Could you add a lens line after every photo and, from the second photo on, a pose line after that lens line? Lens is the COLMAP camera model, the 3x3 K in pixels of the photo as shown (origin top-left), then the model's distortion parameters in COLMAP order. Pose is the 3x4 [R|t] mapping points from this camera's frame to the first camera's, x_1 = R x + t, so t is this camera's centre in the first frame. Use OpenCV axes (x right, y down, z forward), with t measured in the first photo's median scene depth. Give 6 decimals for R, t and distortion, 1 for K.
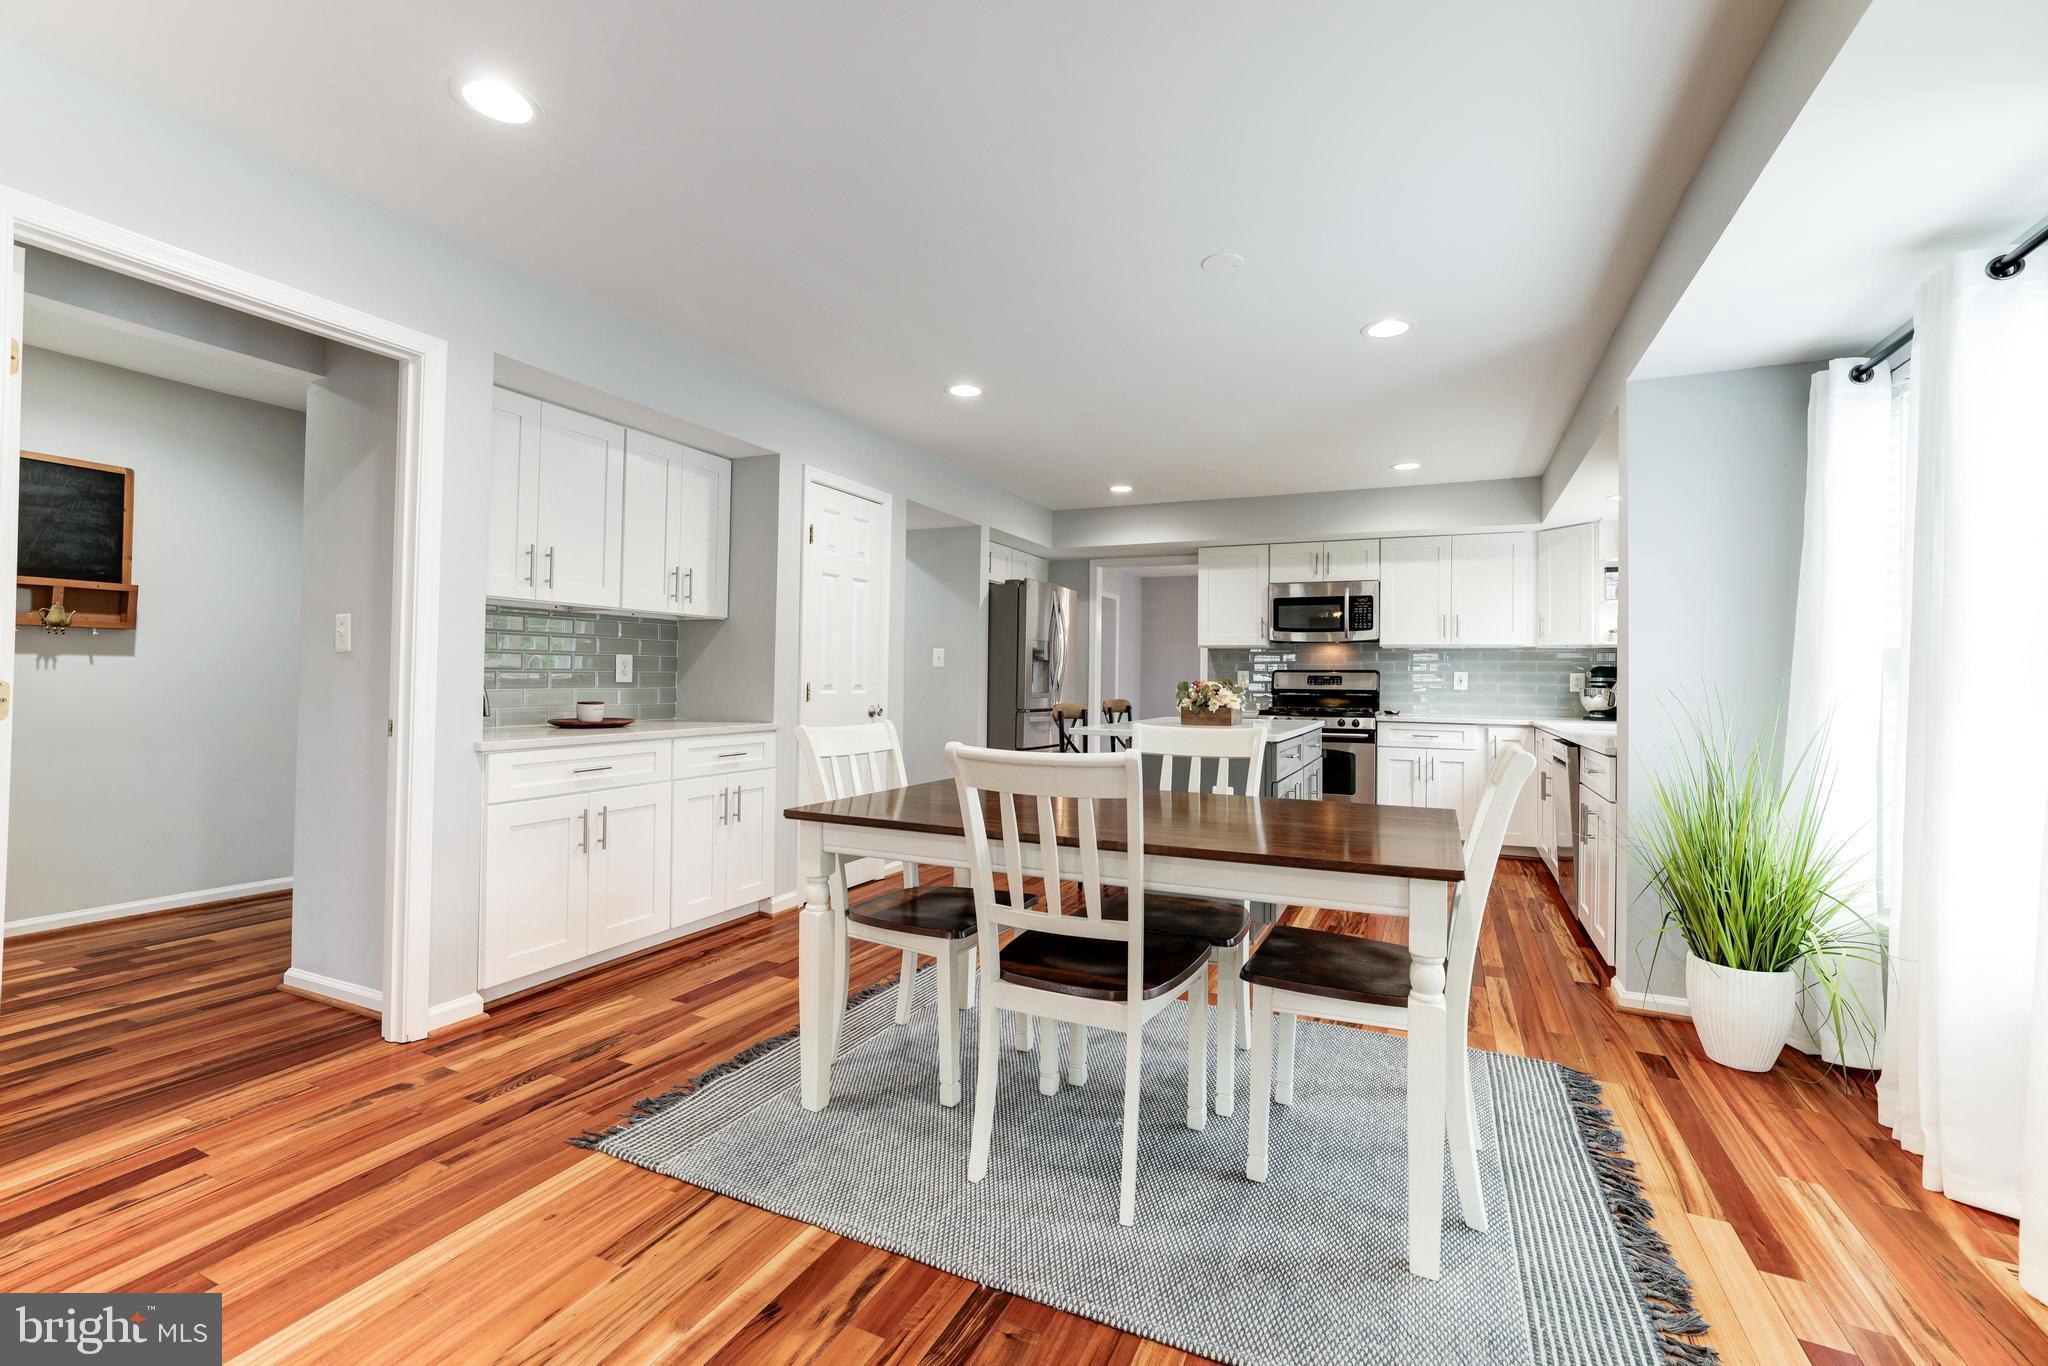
lens RADIAL K [[916.4, 0, 1000.8], [0, 916.4, 669.6], [0, 0, 1]] dist [-0.003744, -0.000082]
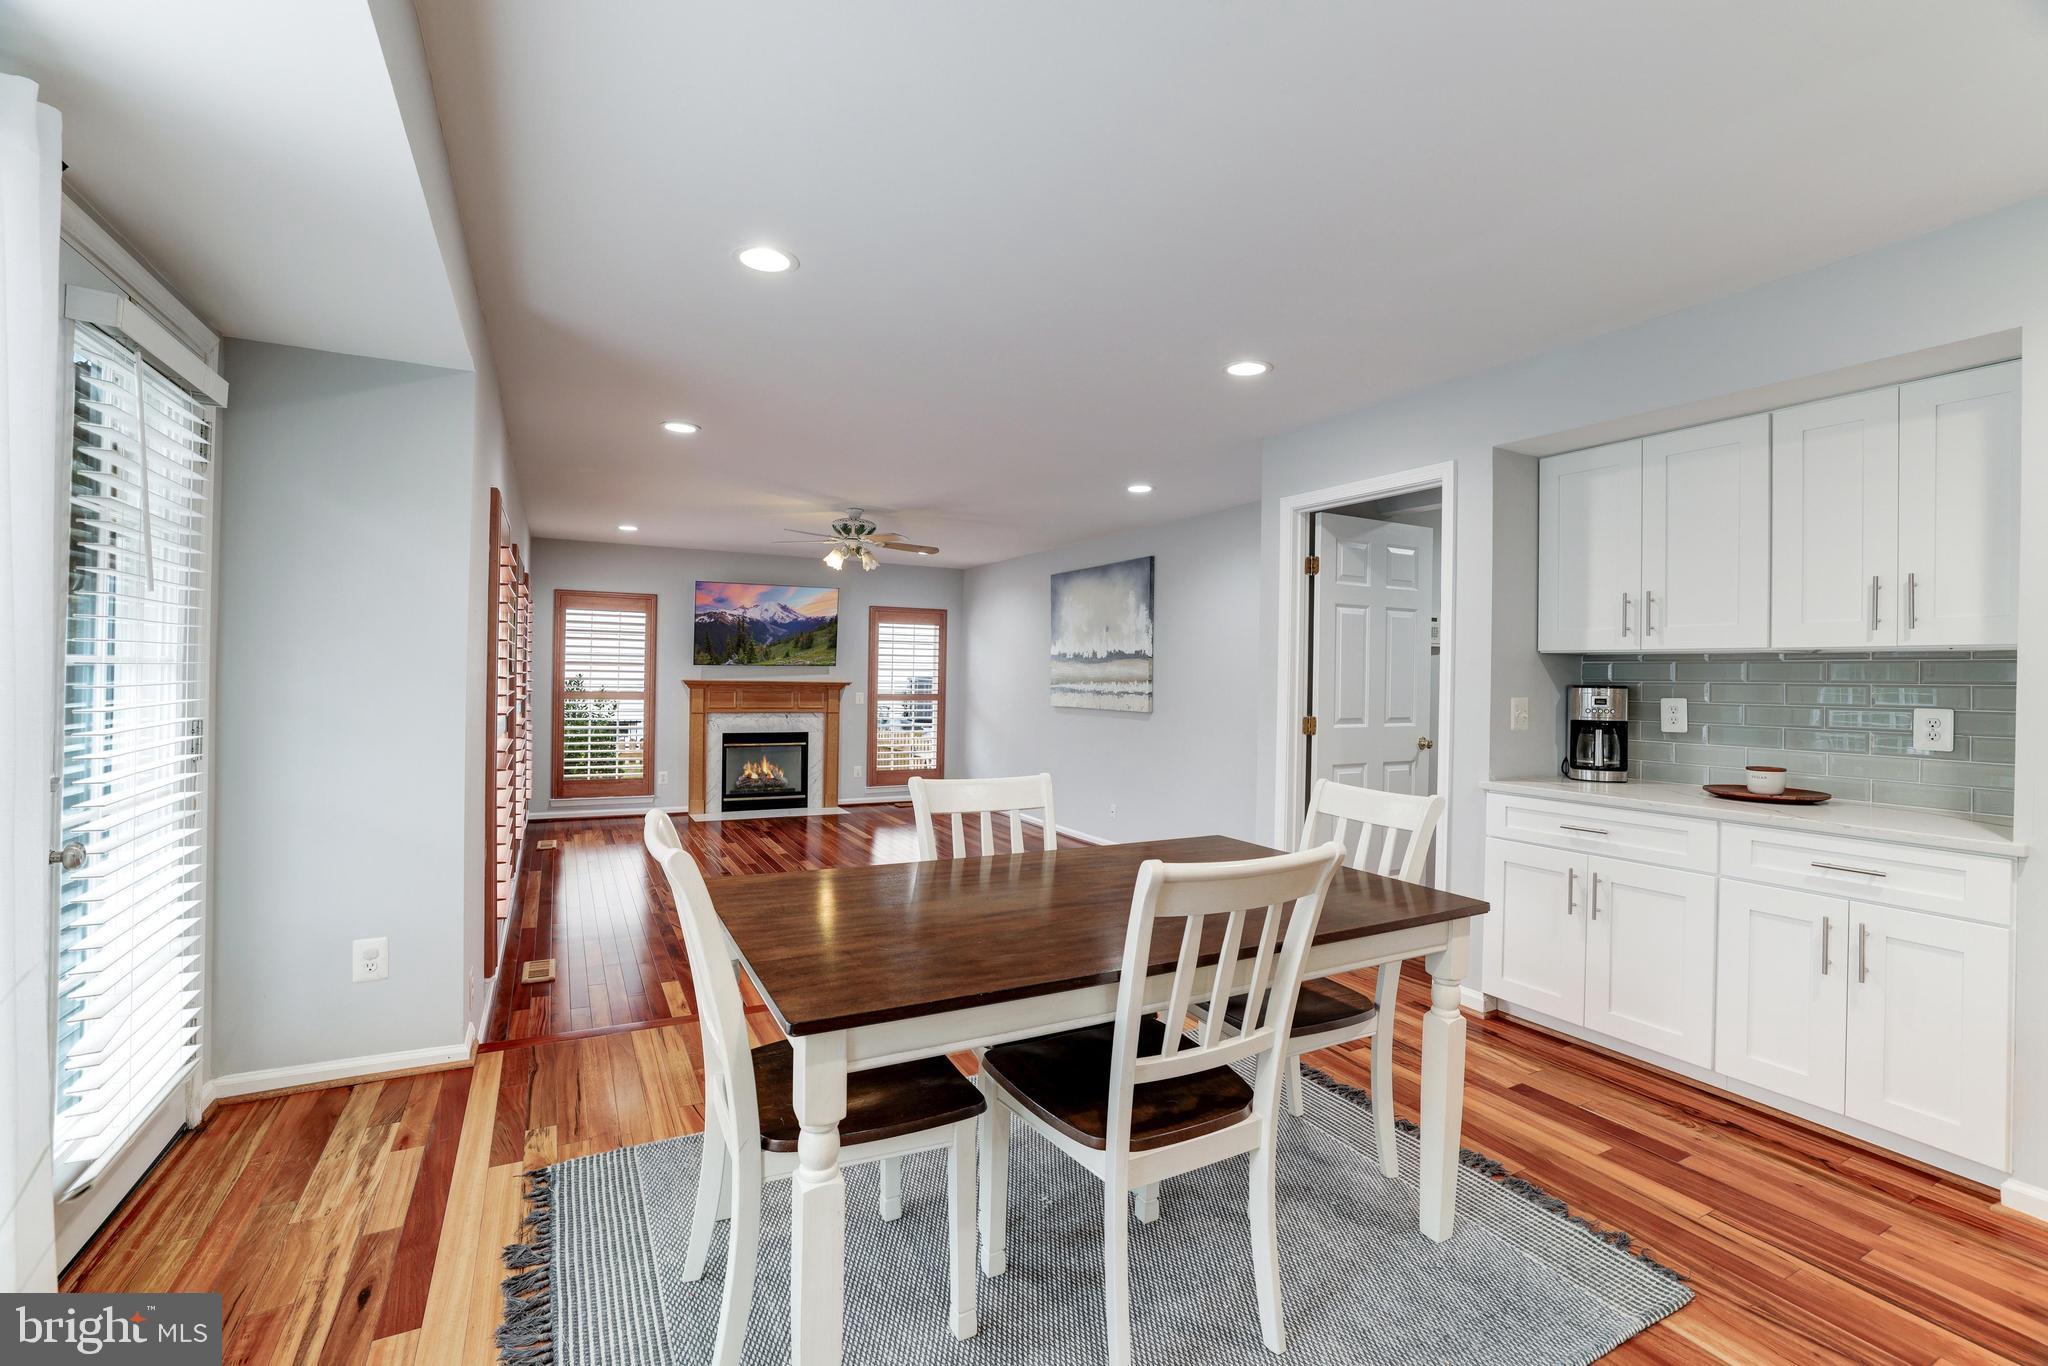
lens RADIAL K [[898.7, 0, 1022.0], [0, 898.7, 675.0], [0, 0, 1]] dist [-0.020507, 0.000828]
pose [[-0.613753, -0.023396, -0.789151, 0.582965], [-0.012816, 0.999724, -0.019672, -0.022404], [0.789394, -0.001960, -0.613884, 1.014458]]
